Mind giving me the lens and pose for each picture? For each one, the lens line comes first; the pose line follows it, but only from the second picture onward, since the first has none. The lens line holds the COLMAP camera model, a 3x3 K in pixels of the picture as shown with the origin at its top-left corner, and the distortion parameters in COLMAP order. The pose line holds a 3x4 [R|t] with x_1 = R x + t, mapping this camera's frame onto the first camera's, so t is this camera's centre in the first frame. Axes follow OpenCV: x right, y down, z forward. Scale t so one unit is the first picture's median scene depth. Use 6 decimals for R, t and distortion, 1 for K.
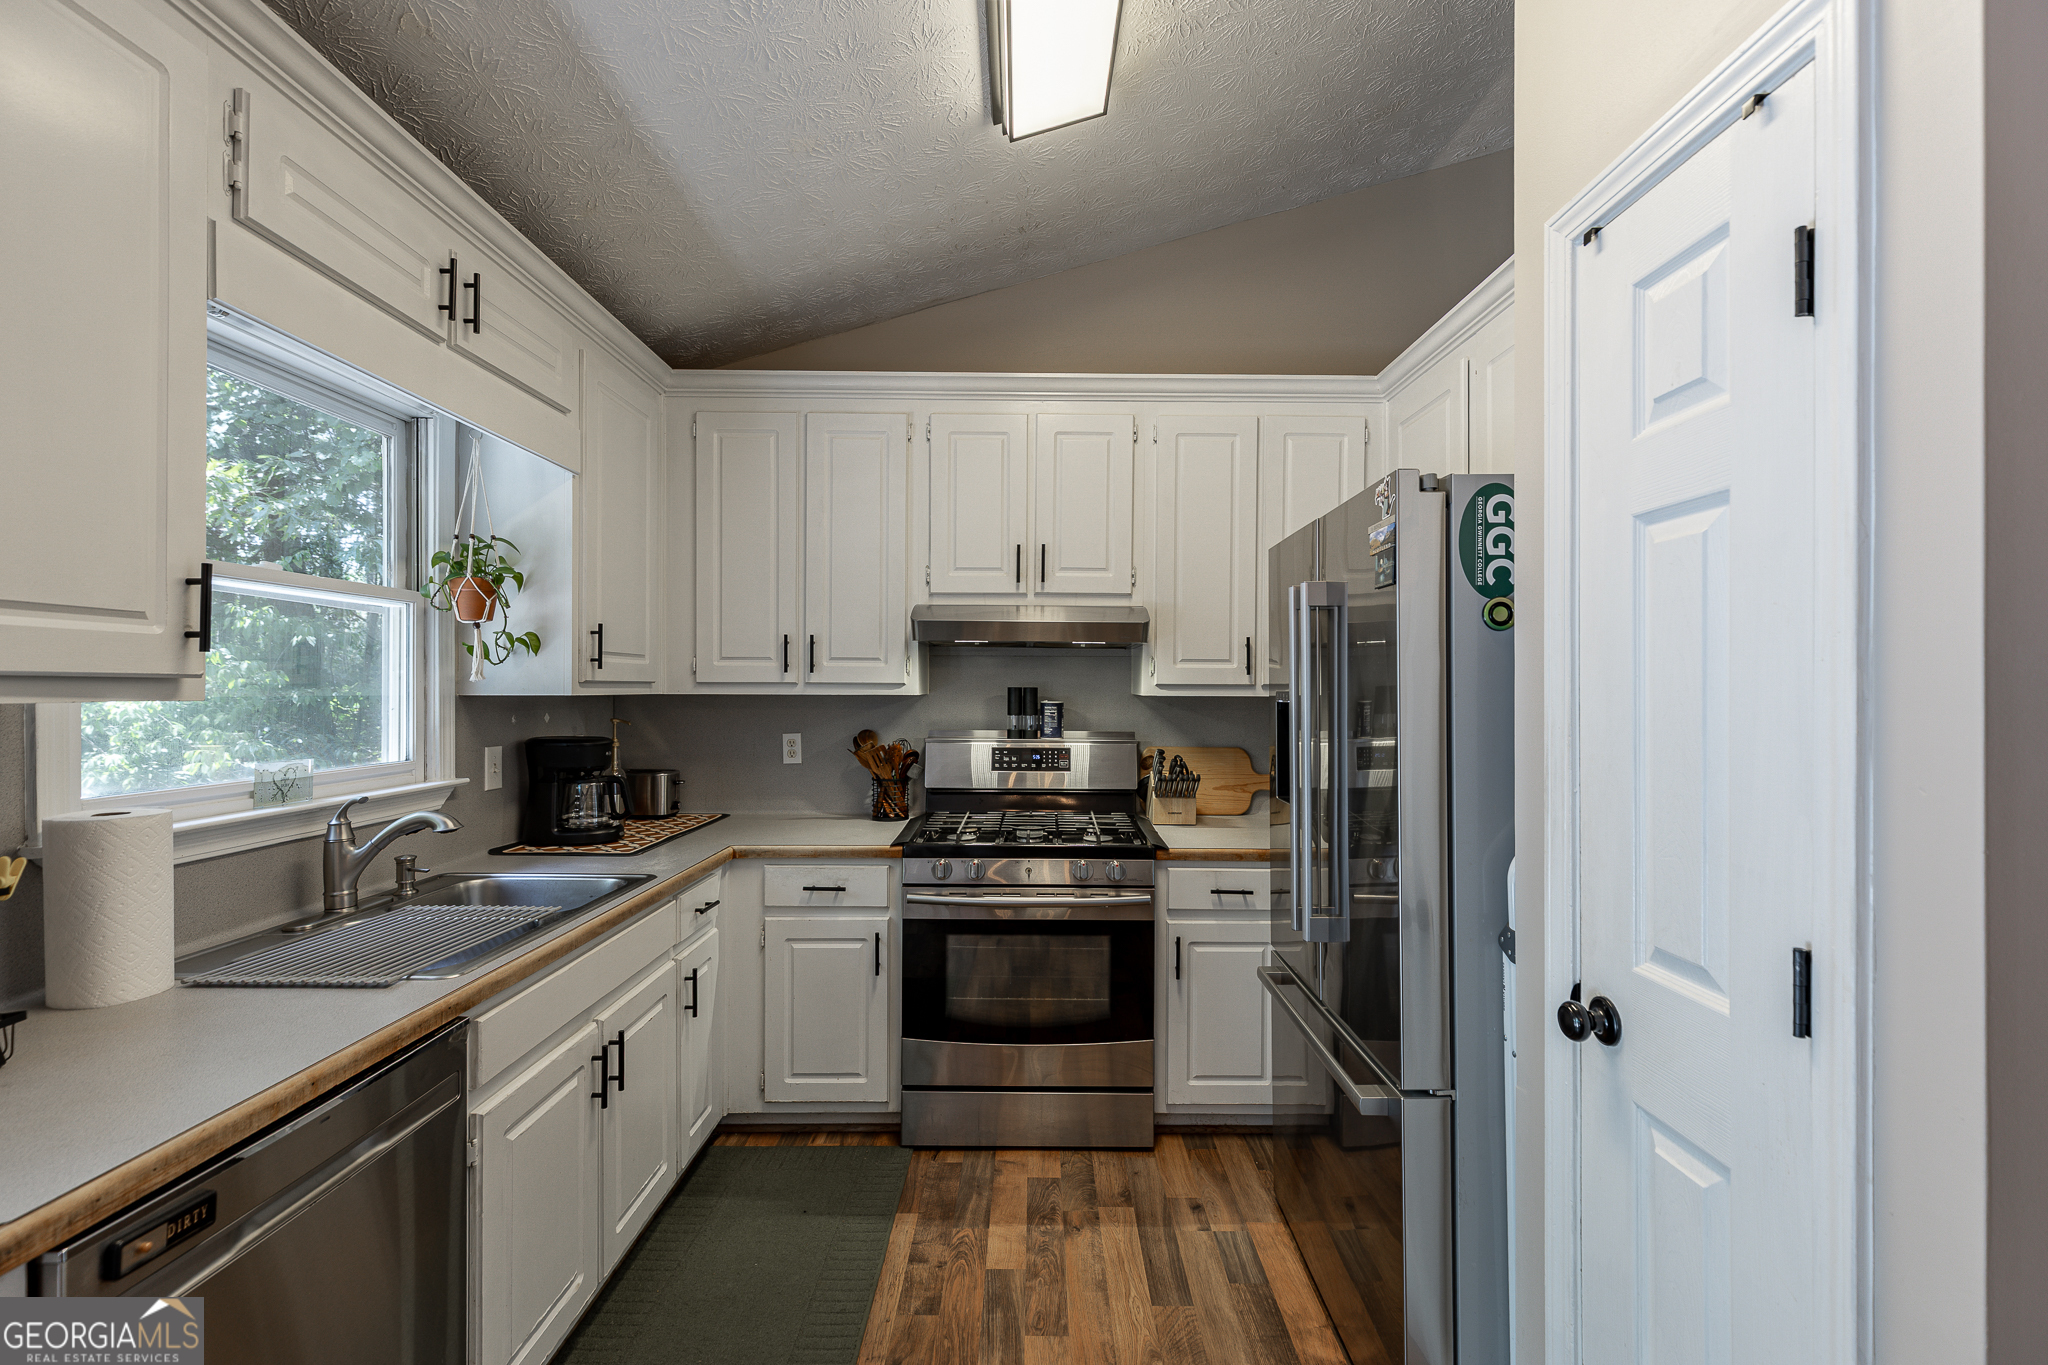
lens RADIAL K [[911.4, 0, 1036.6], [0, 911.4, 685.7], [0, 0, 1]] dist [0.006326, -0.001205]
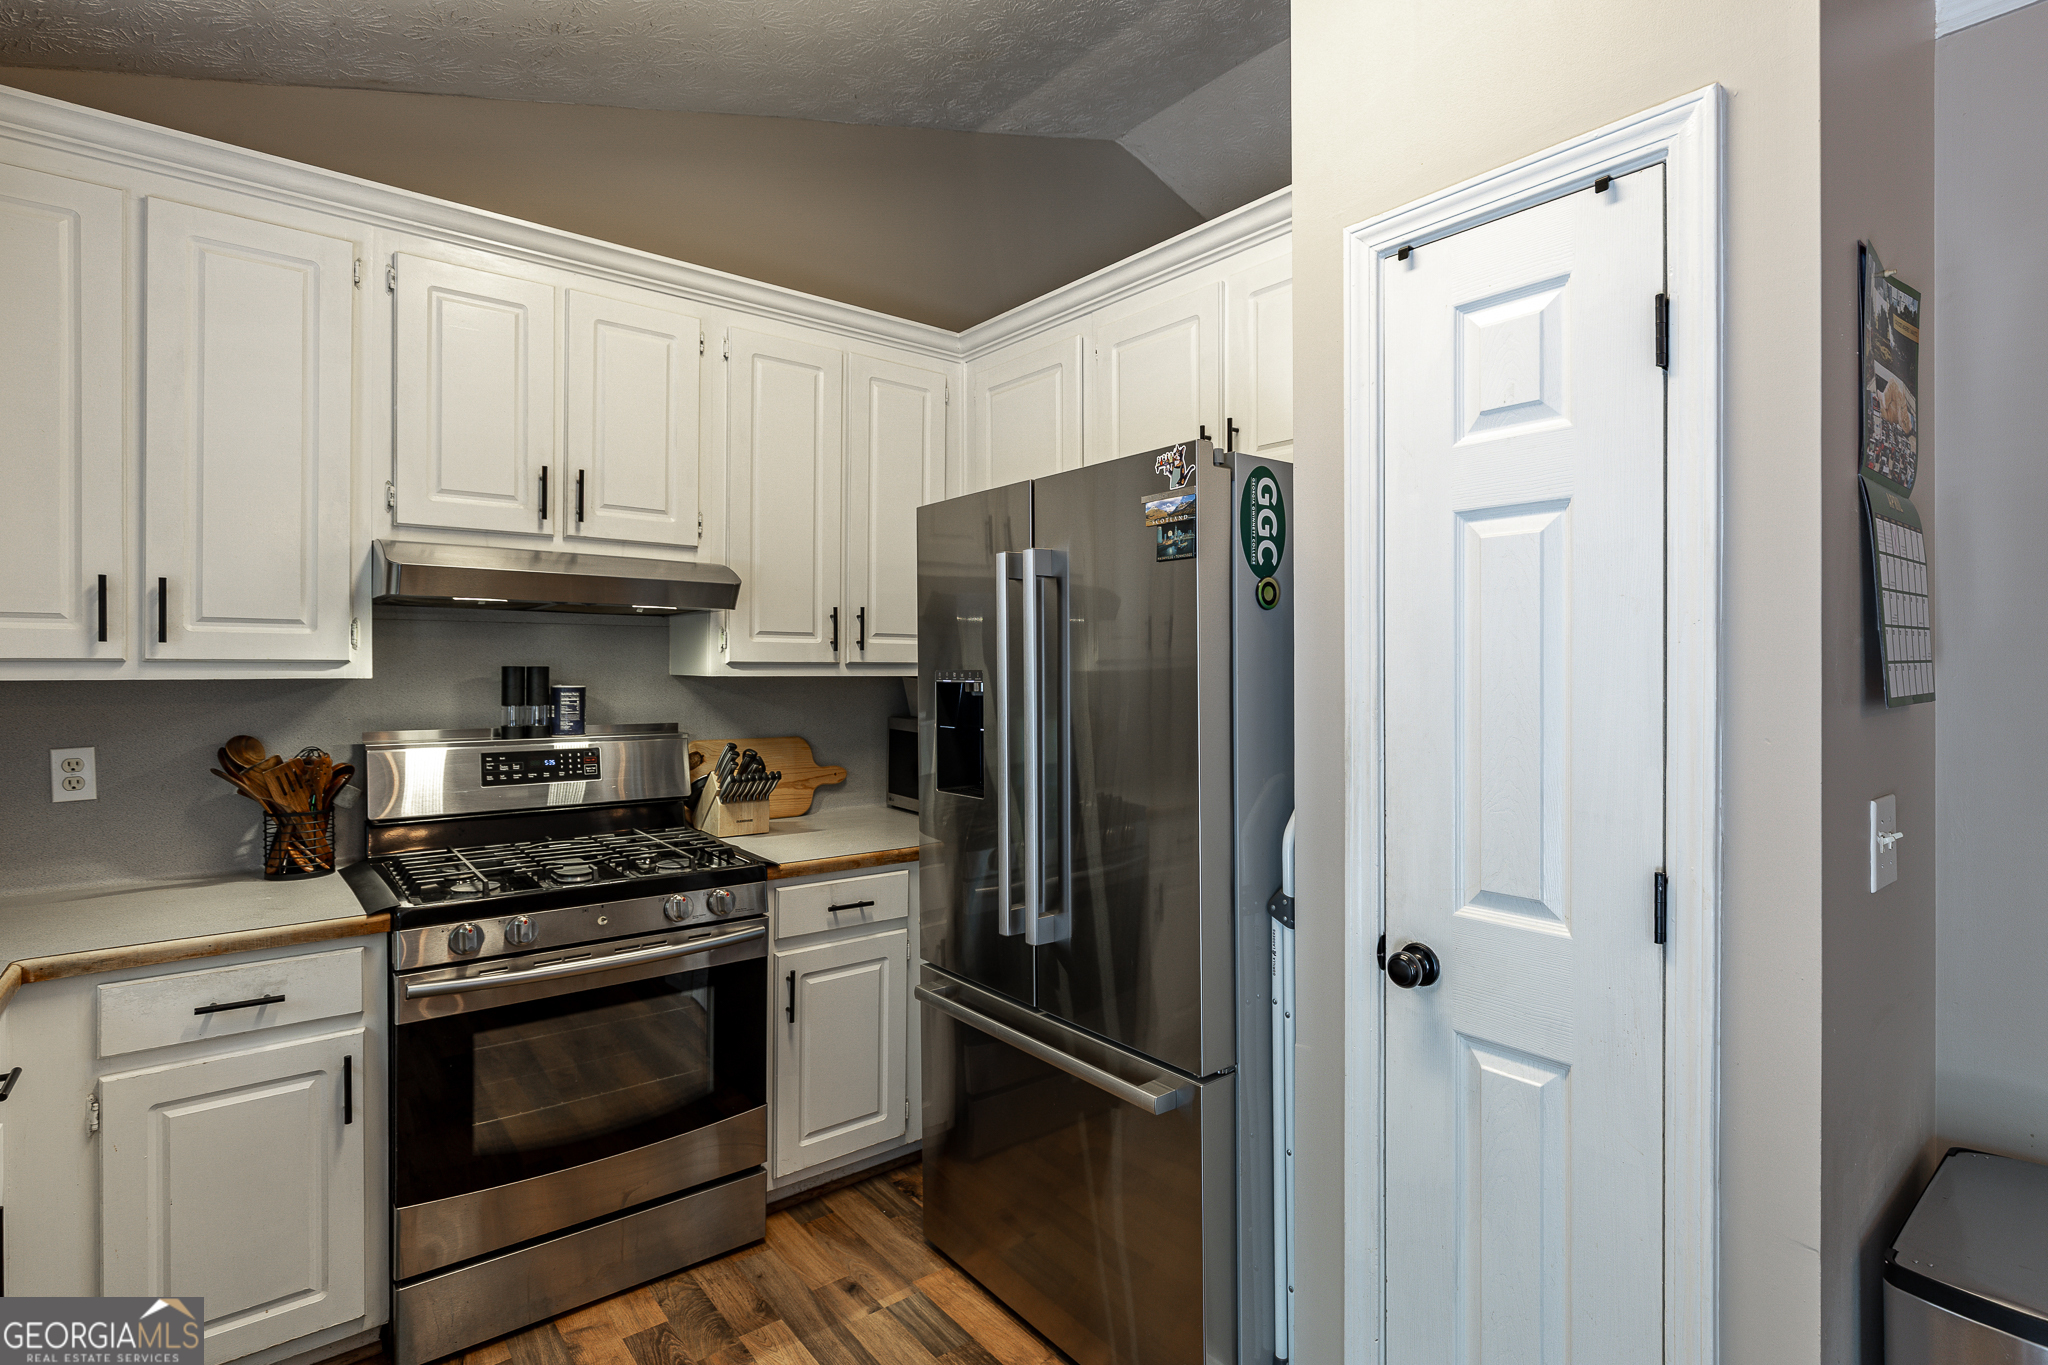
lens RADIAL K [[1001.4, 0, 1044.3], [0, 1001.4, 669.8], [0, 0, 1]] dist [-0.004605, -0.000014]
pose [[0.776939, -0.004808, 0.629558, -0.237032], [0.001237, 0.999981, 0.006110, 0.000154], [-0.629575, -0.003968, 0.776930, 0.164099]]
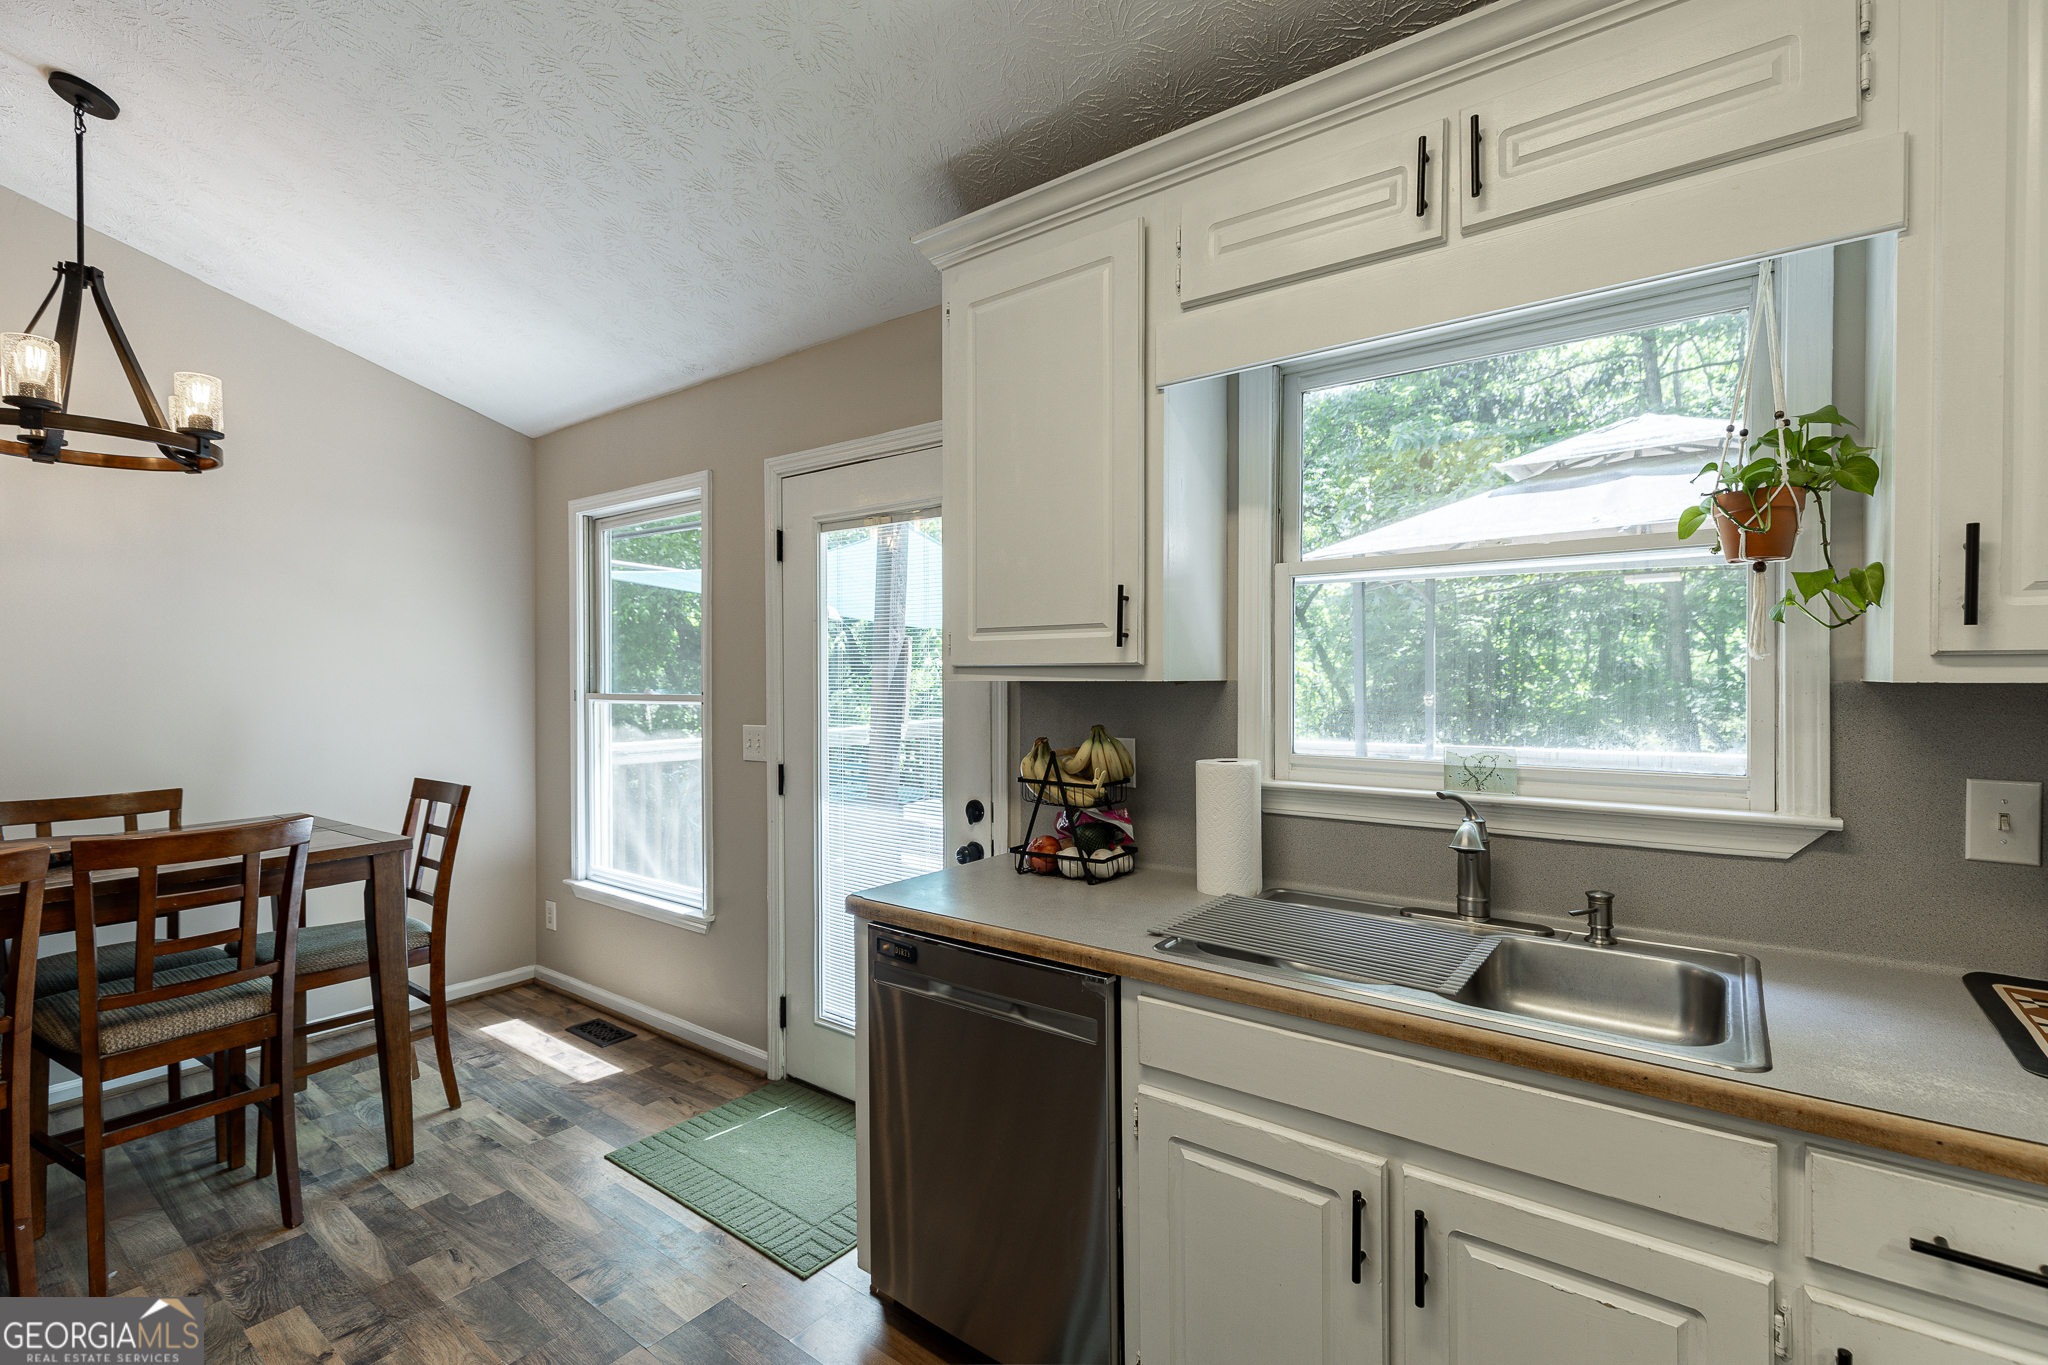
lens RADIAL K [[911.4, 0, 1036.5], [0, 911.4, 683.5], [0, 0, 1]] dist [0.006326, -0.001205]
pose [[-0.602755, 0.011197, -0.797848, 0.150120], [0.007056, 0.999937, 0.008703, 0.003053], [0.797895, -0.000384, -0.602796, 0.850909]]
